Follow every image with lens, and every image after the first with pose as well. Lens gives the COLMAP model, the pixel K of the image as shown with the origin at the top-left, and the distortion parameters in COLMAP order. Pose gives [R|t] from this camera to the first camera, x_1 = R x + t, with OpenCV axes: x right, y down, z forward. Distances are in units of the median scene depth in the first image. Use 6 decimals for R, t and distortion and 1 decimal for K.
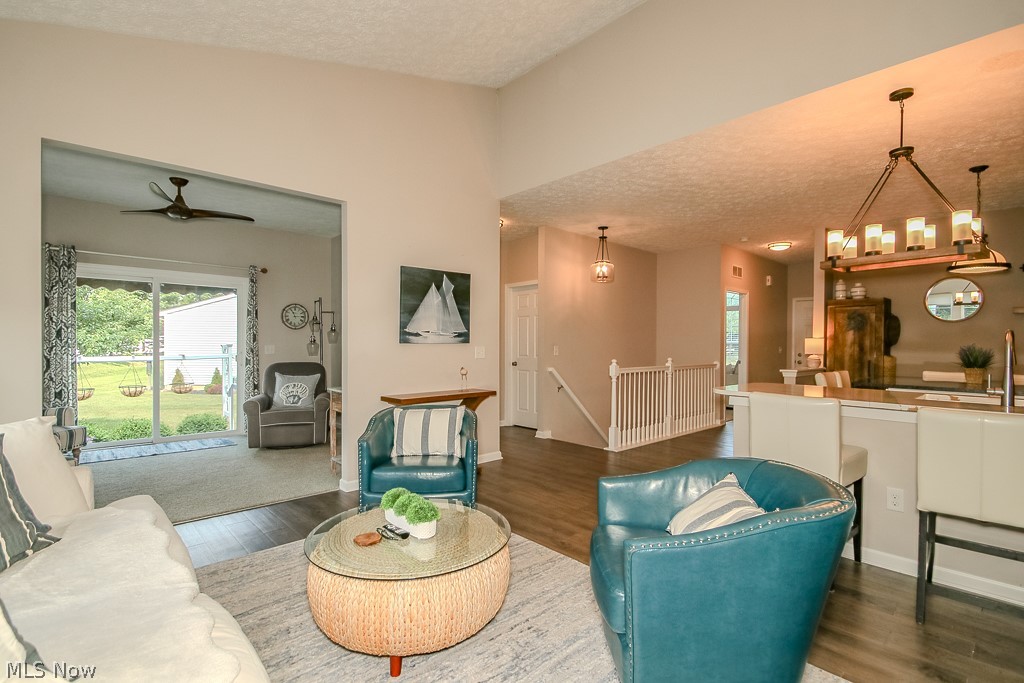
lens RADIAL K [[486.7, 0, 509.2], [0, 486.7, 342.9], [0, 0, 1]] dist [0.000034, -0.001329]
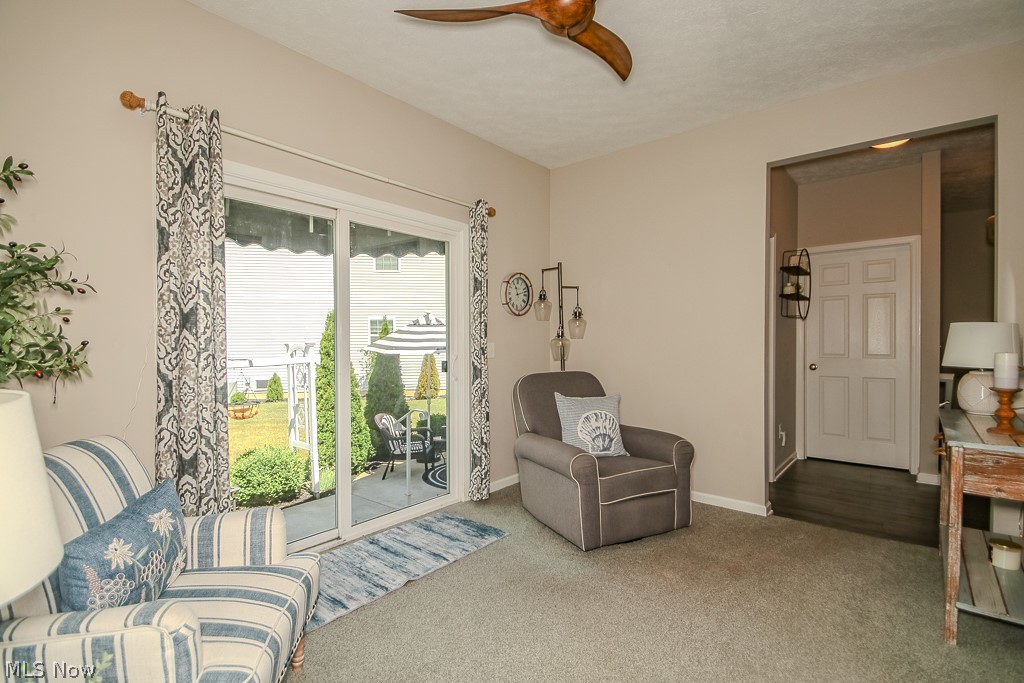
lens RADIAL K [[486.7, 0, 514.3], [0, 486.7, 337.4], [0, 0, 1]] dist [0.000034, -0.001329]
pose [[0.989325, -0.006455, 0.145581, -0.615861], [0.006655, 0.999977, -0.000891, -0.001006], [-0.145572, 0.001850, 0.989346, 0.475202]]
